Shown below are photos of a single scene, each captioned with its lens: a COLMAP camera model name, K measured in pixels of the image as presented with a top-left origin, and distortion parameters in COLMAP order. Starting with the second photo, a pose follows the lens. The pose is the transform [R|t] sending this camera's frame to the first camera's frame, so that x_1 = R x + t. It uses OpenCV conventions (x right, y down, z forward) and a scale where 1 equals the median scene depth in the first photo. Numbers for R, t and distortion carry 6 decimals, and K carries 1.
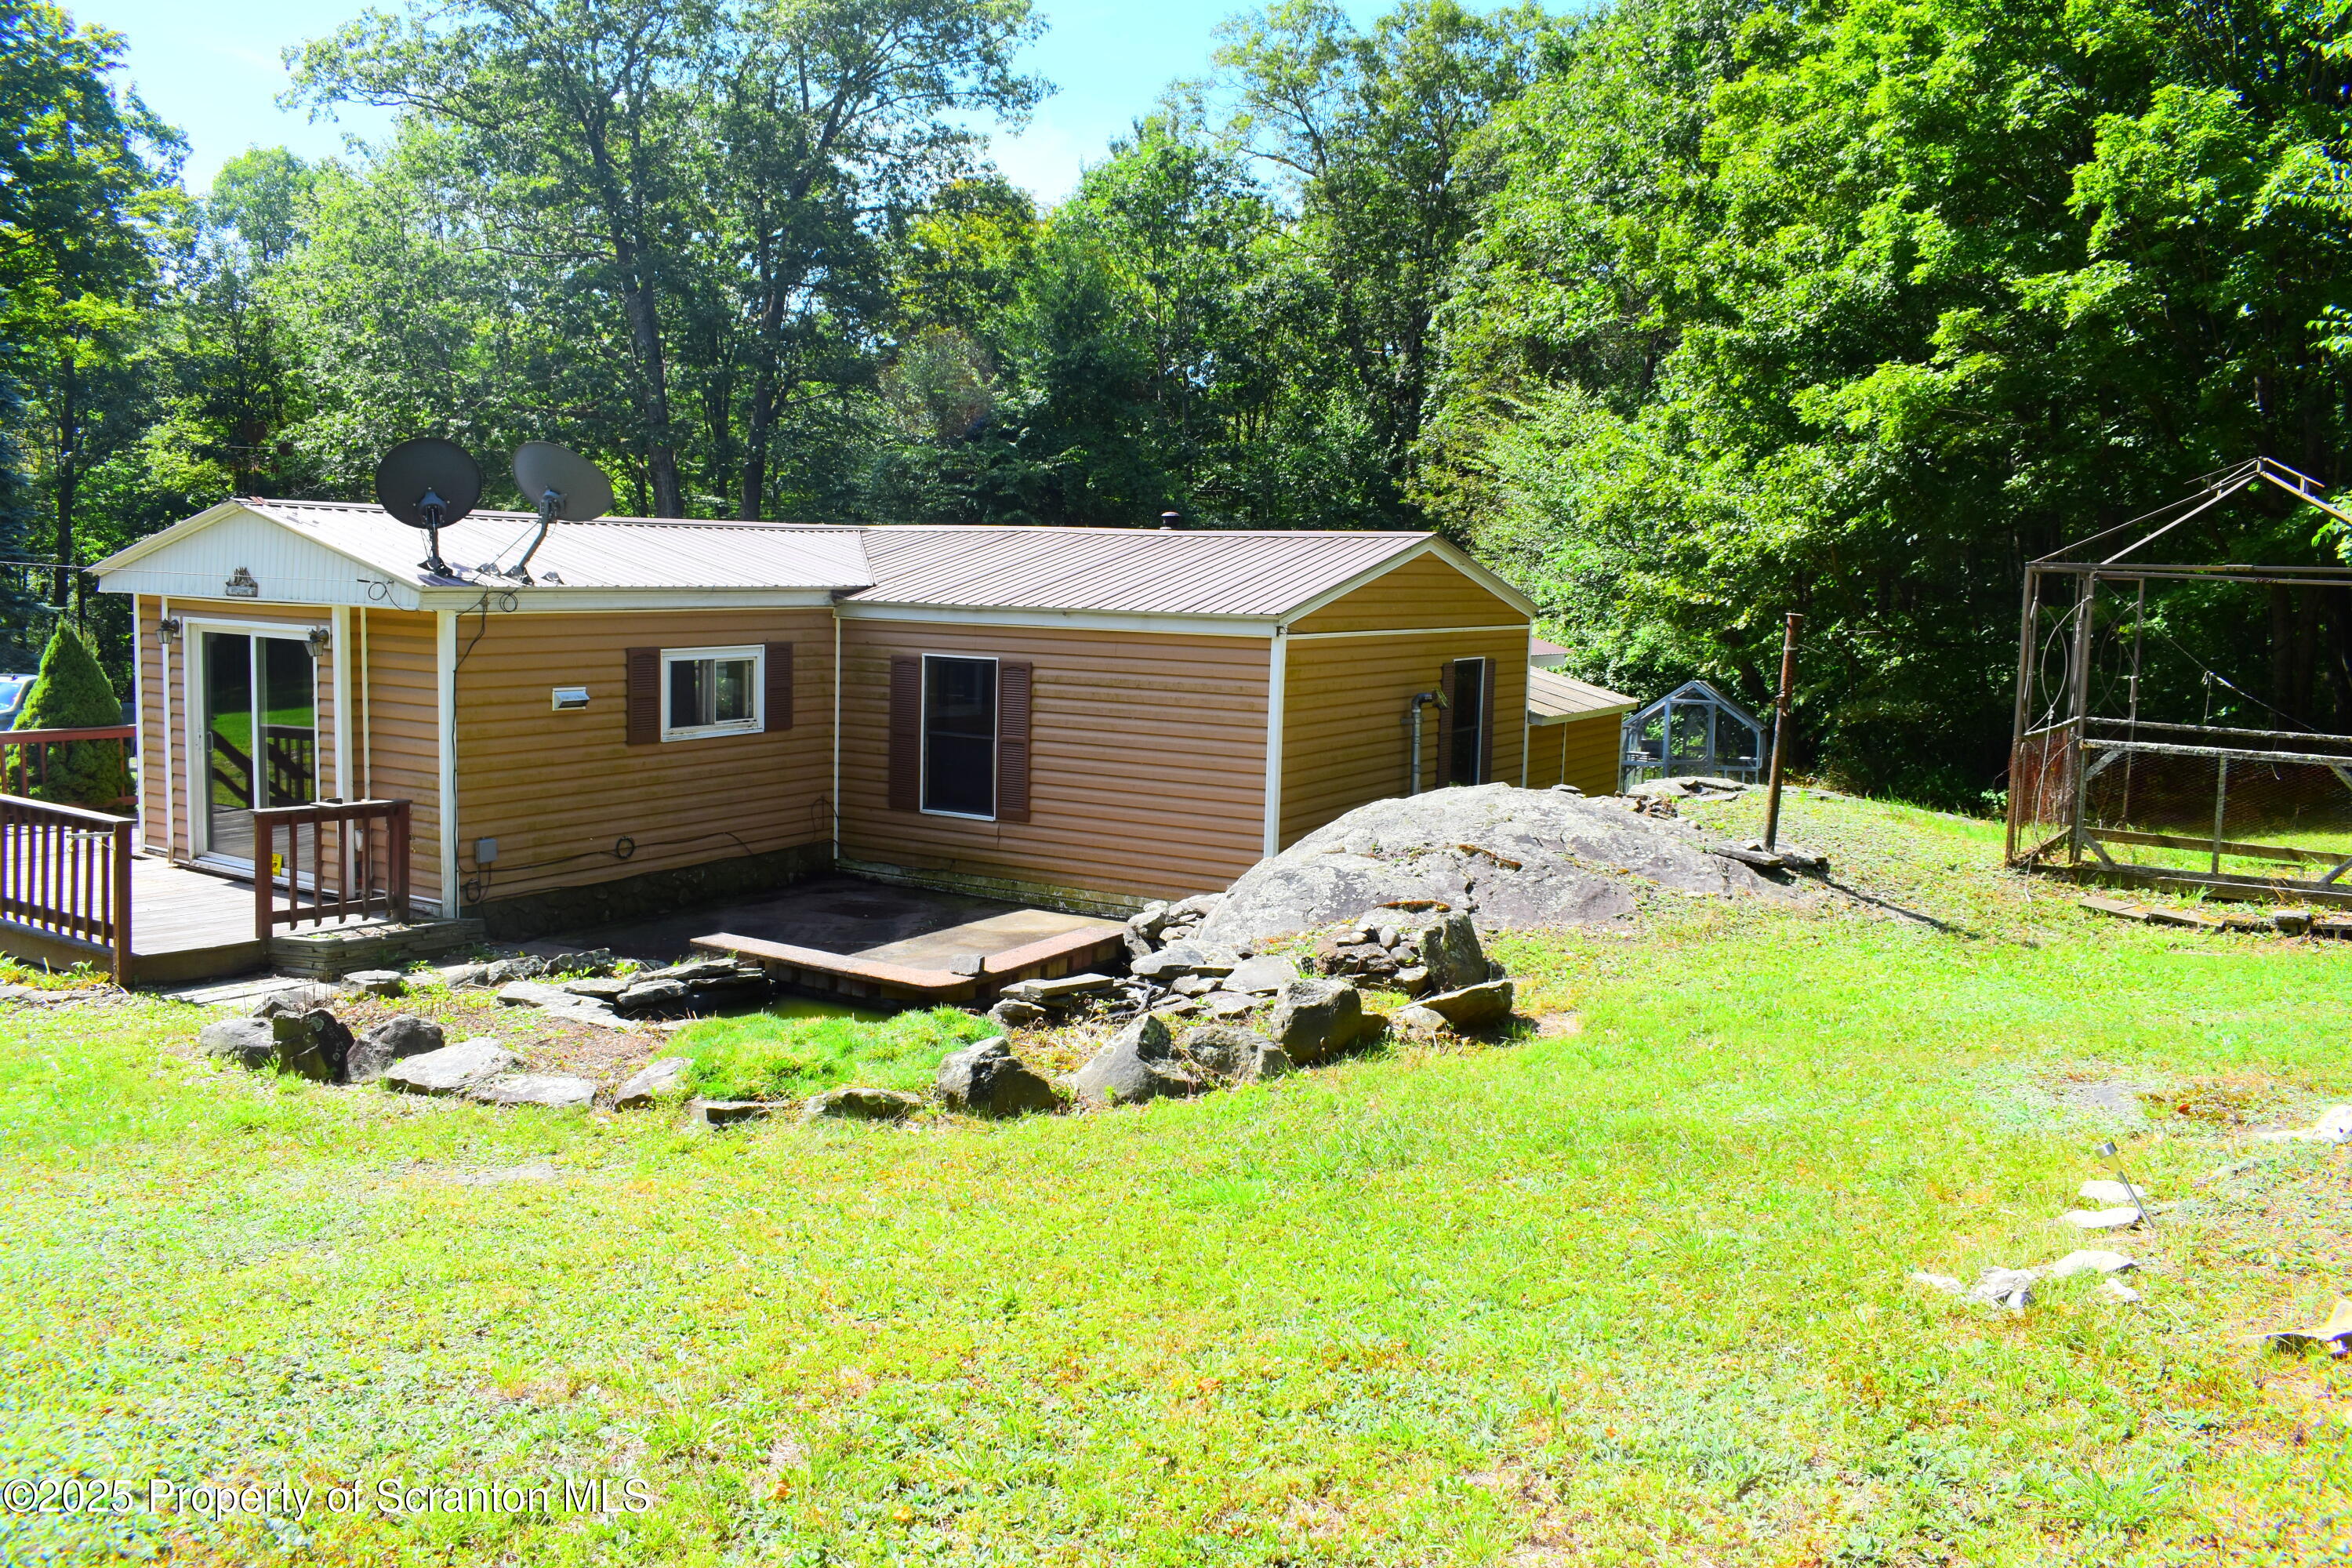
lens RADIAL K [[1850.2, 0, 1181.9], [0, 1850.2, 787.0], [0, 0, 1]] dist [-0.096992, 0.011482]
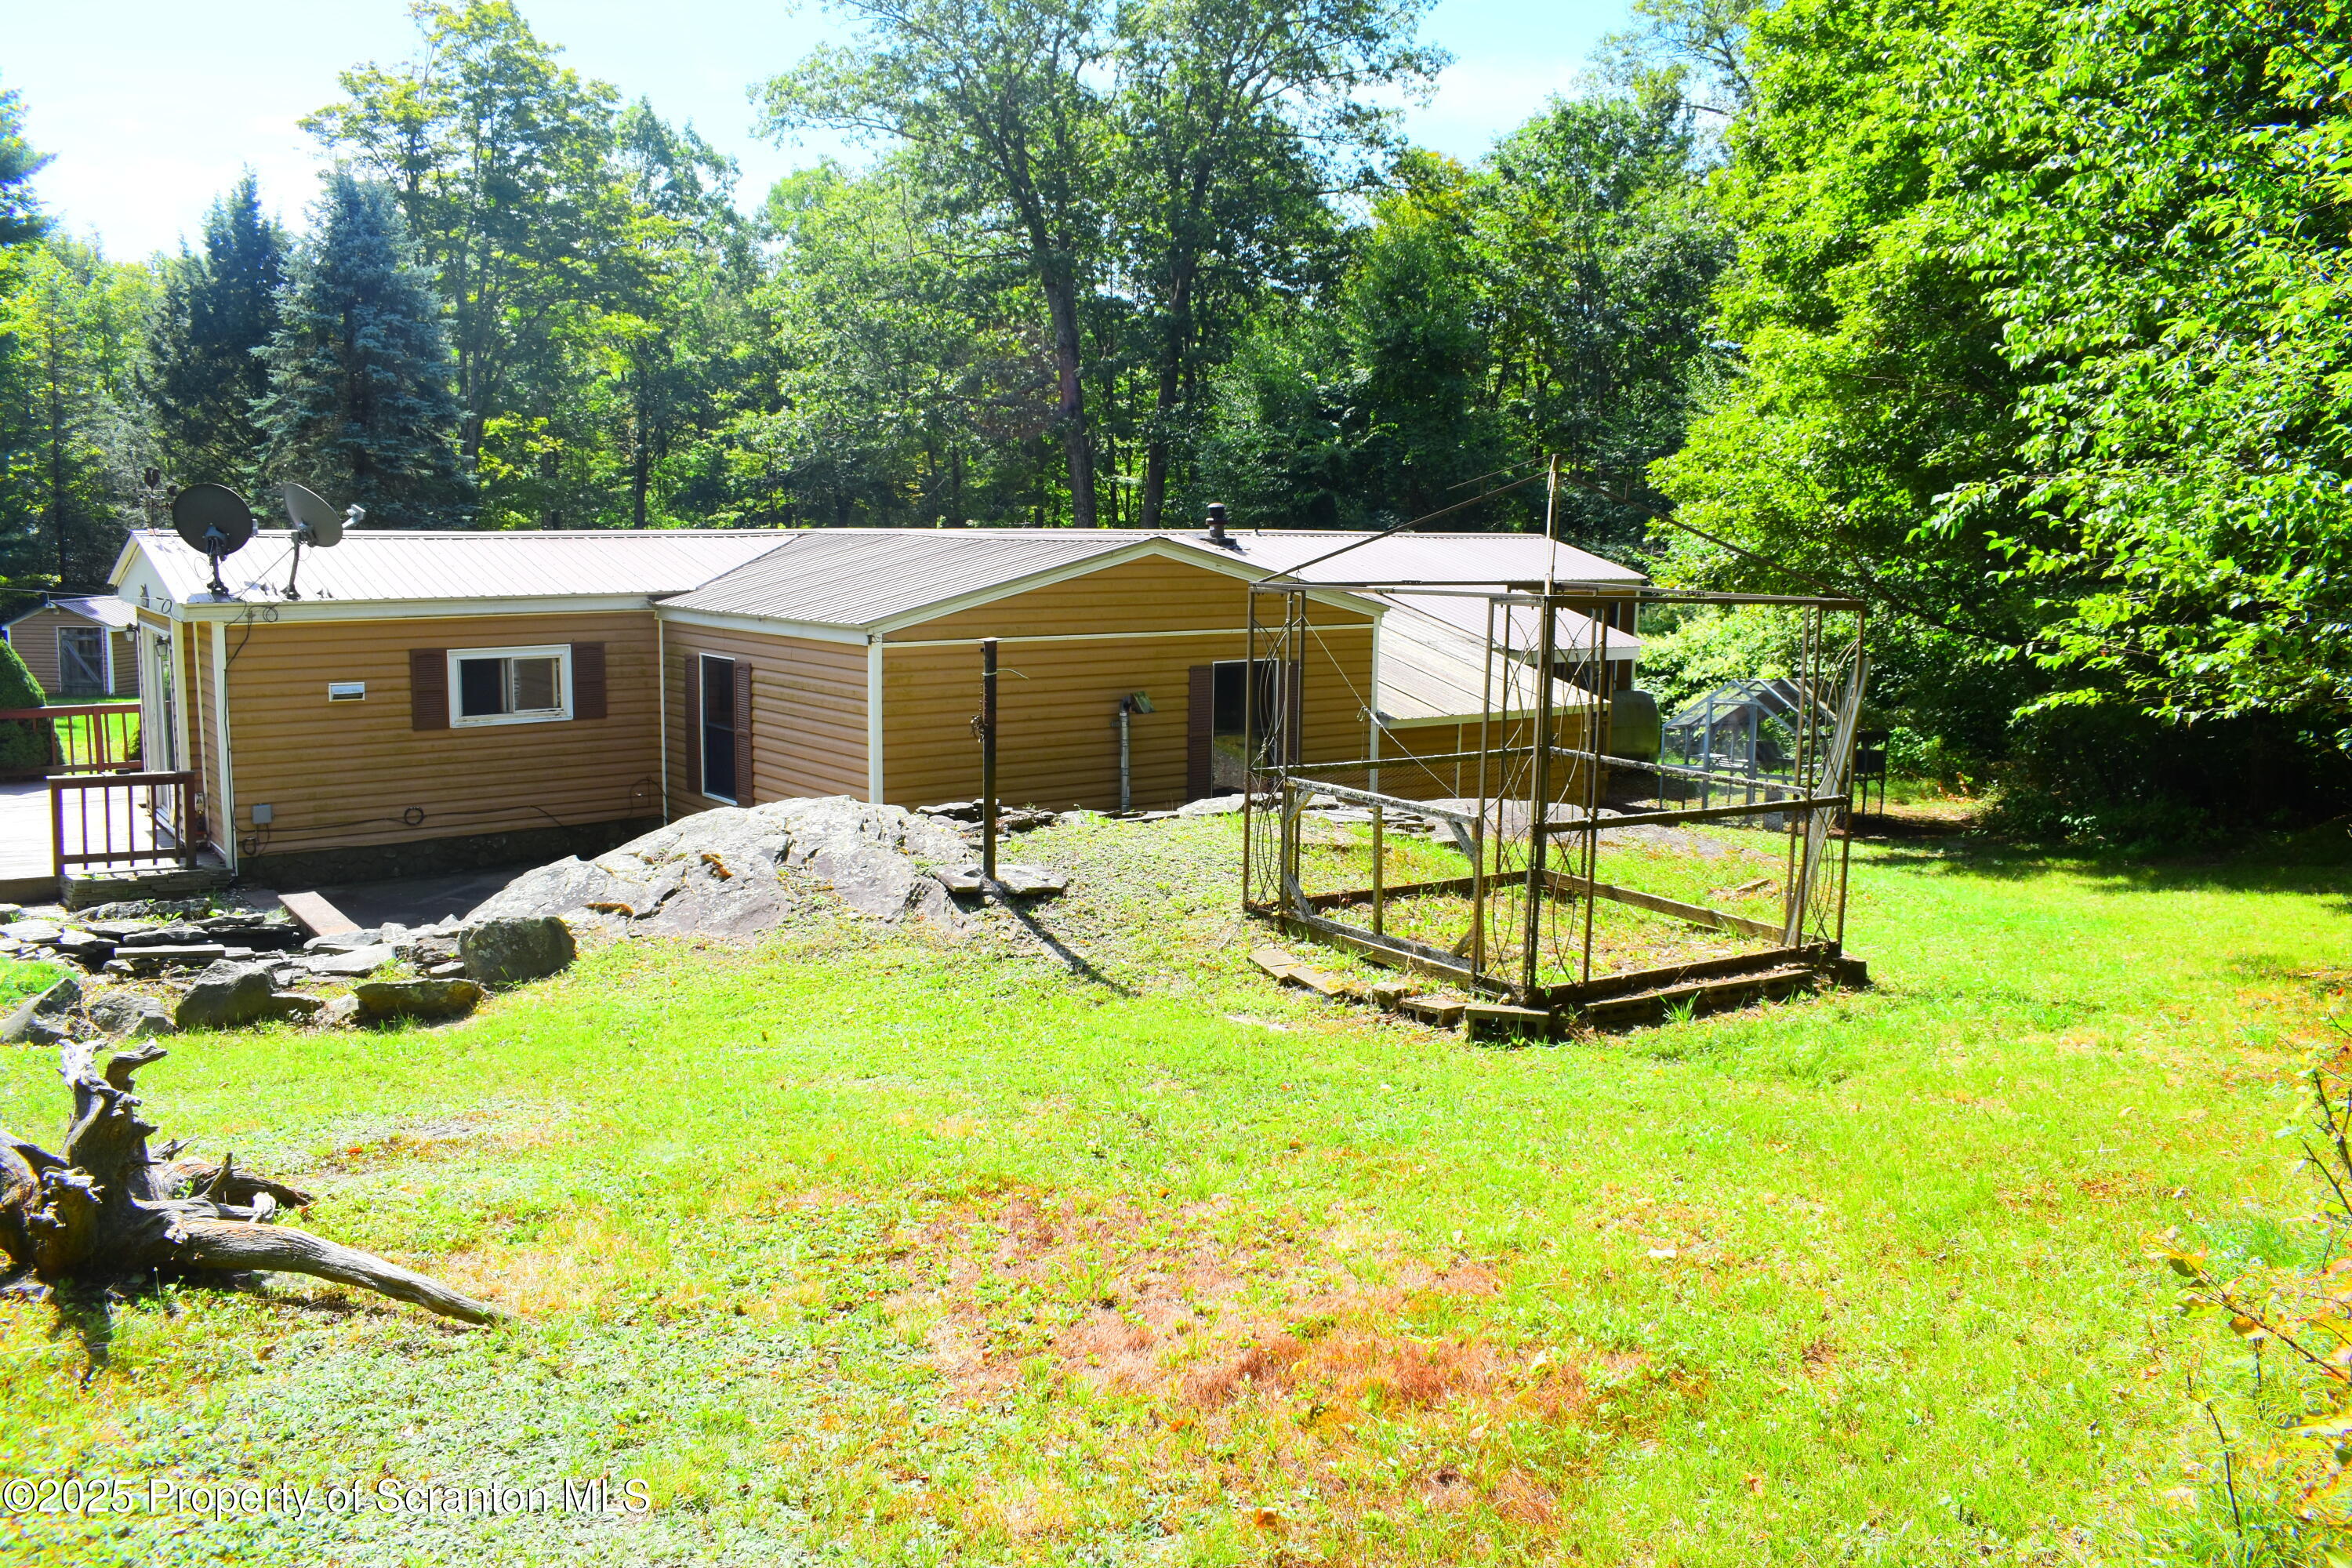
lens RADIAL K [[1850.2, 0, 1181.9], [0, 1850.2, 787.0], [0, 0, 1]] dist [-0.096992, 0.011482]
pose [[0.927283, 0.039818, -0.372237, 0.565090], [-0.031978, 0.999118, 0.027214, -0.031937], [0.372992, -0.013332, 0.927739, 0.080381]]
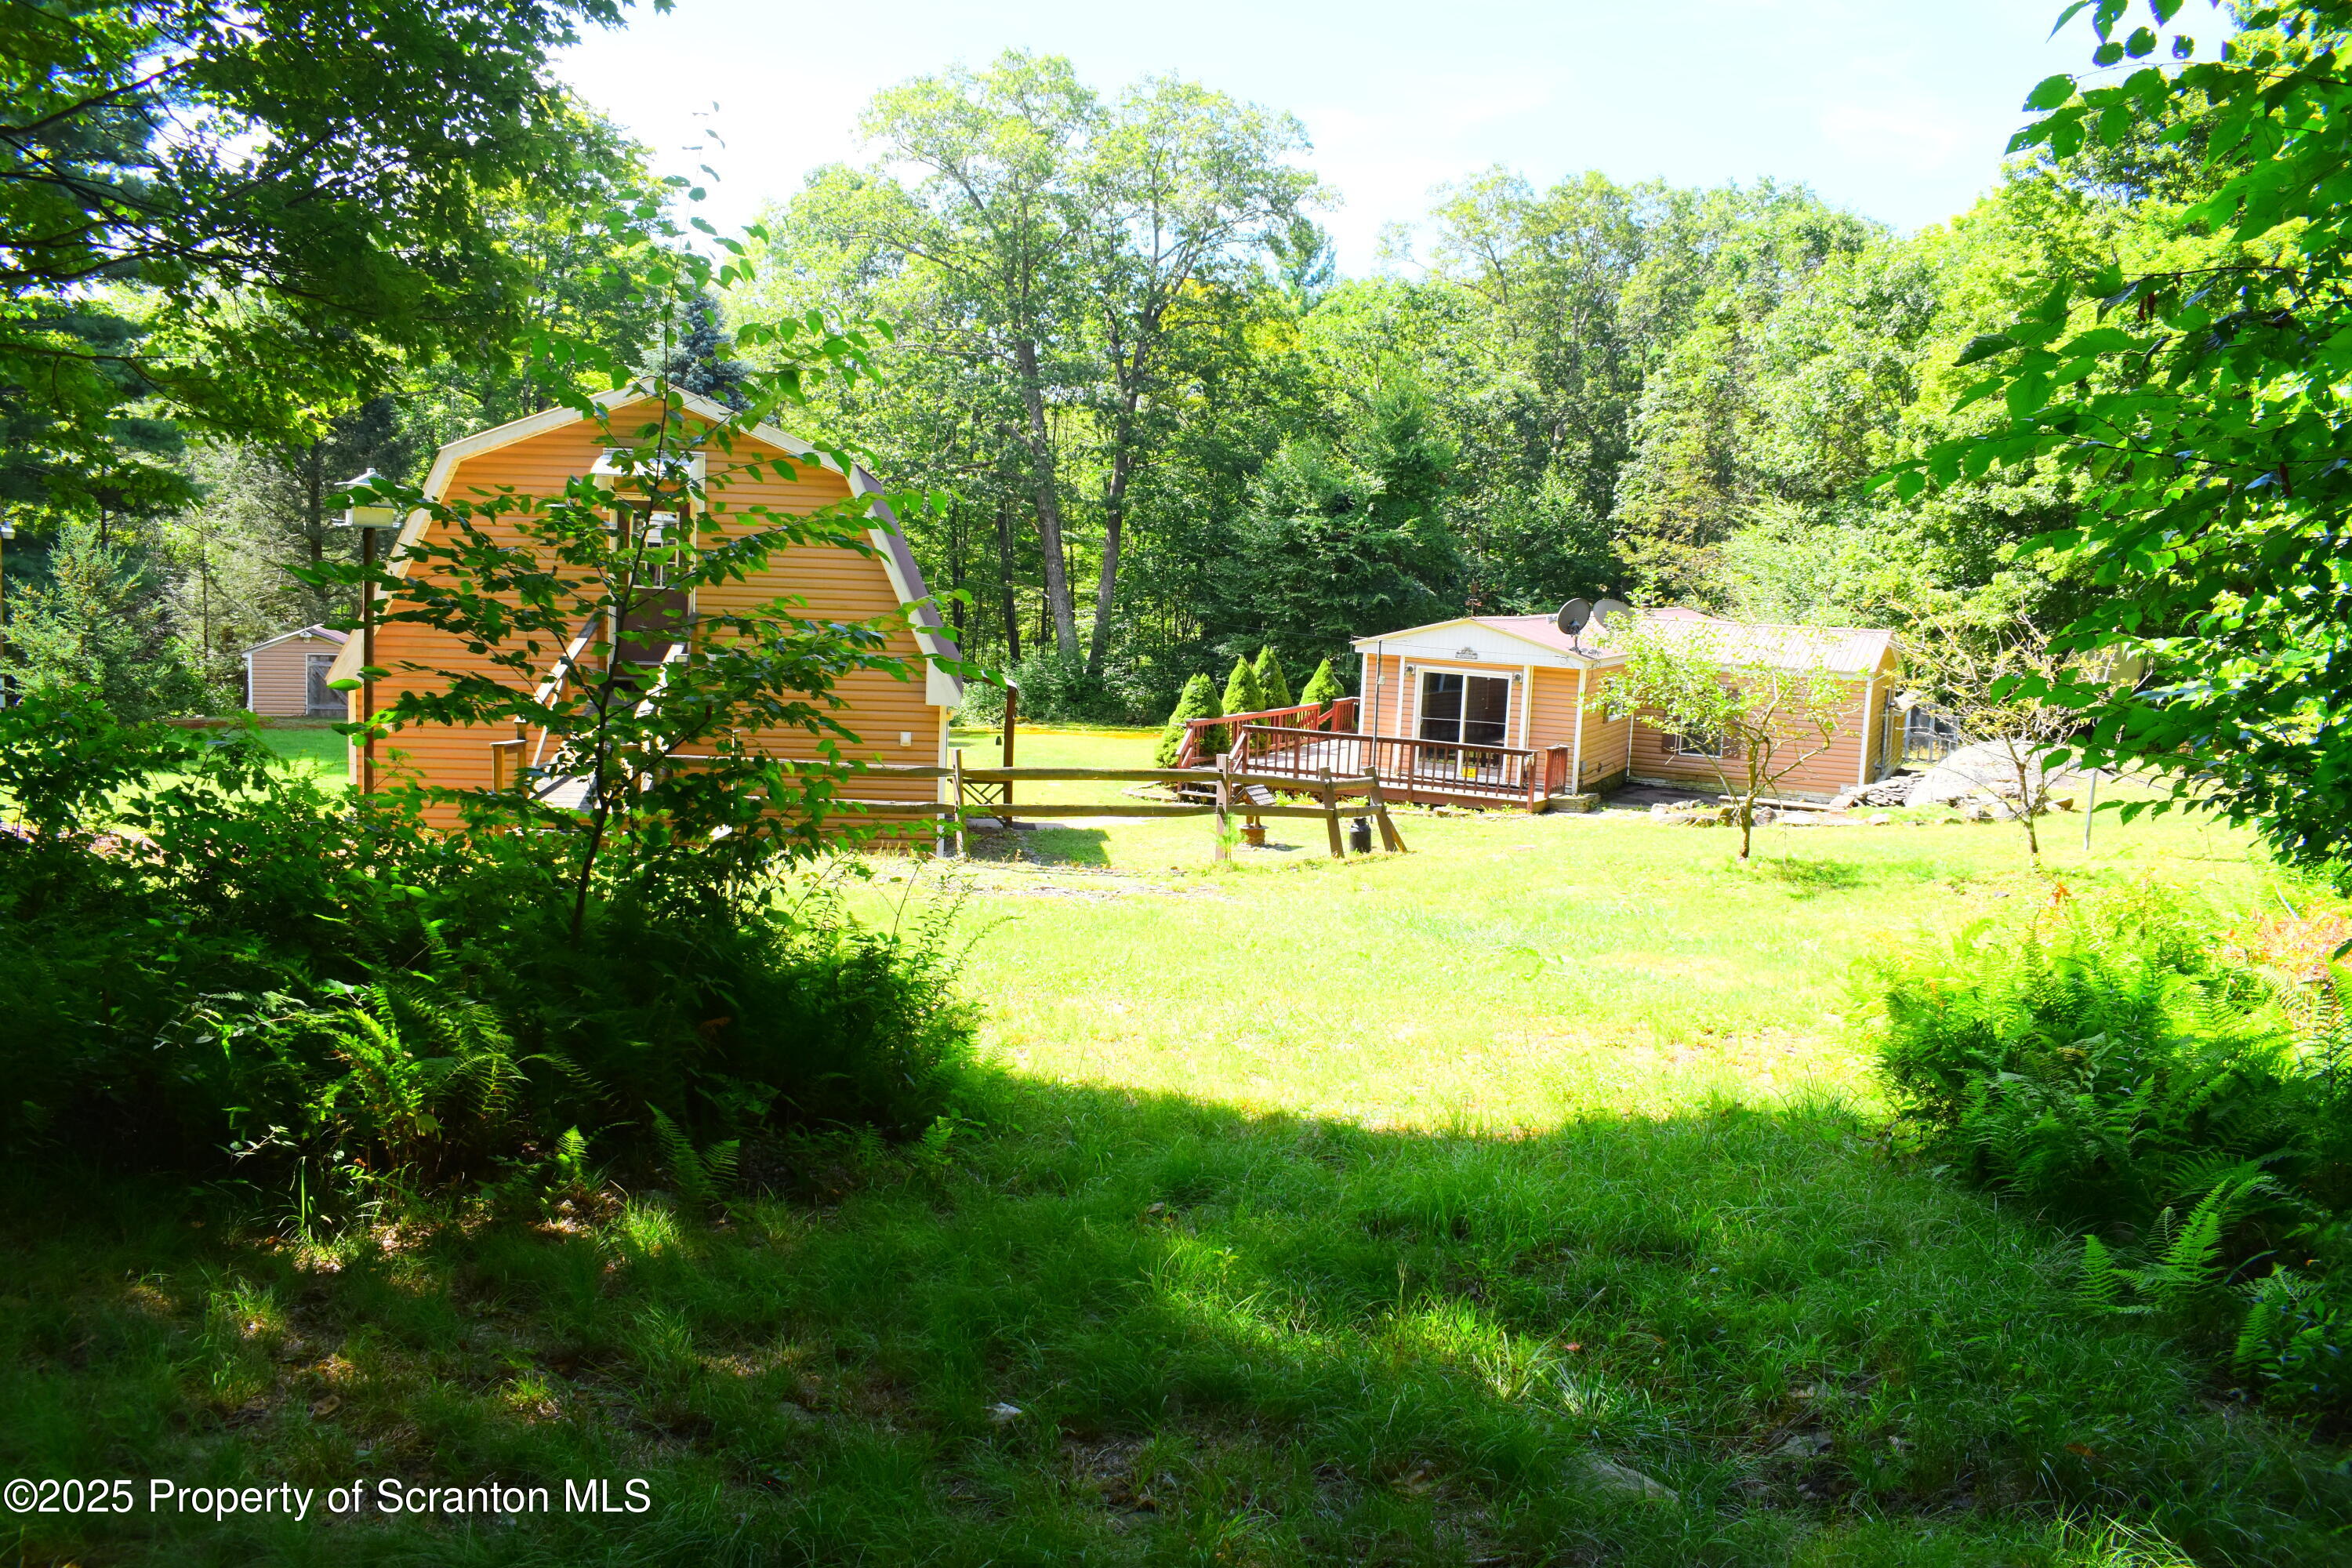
lens RADIAL K [[1850.2, 0, 1181.9], [0, 1850.2, 787.0], [0, 0, 1]] dist [-0.096992, 0.011482]
pose [[0.997188, 0.005261, 0.074753, -0.946590], [-0.006170, 0.999910, 0.011927, 0.031235], [-0.074683, -0.012355, 0.997131, -1.218602]]
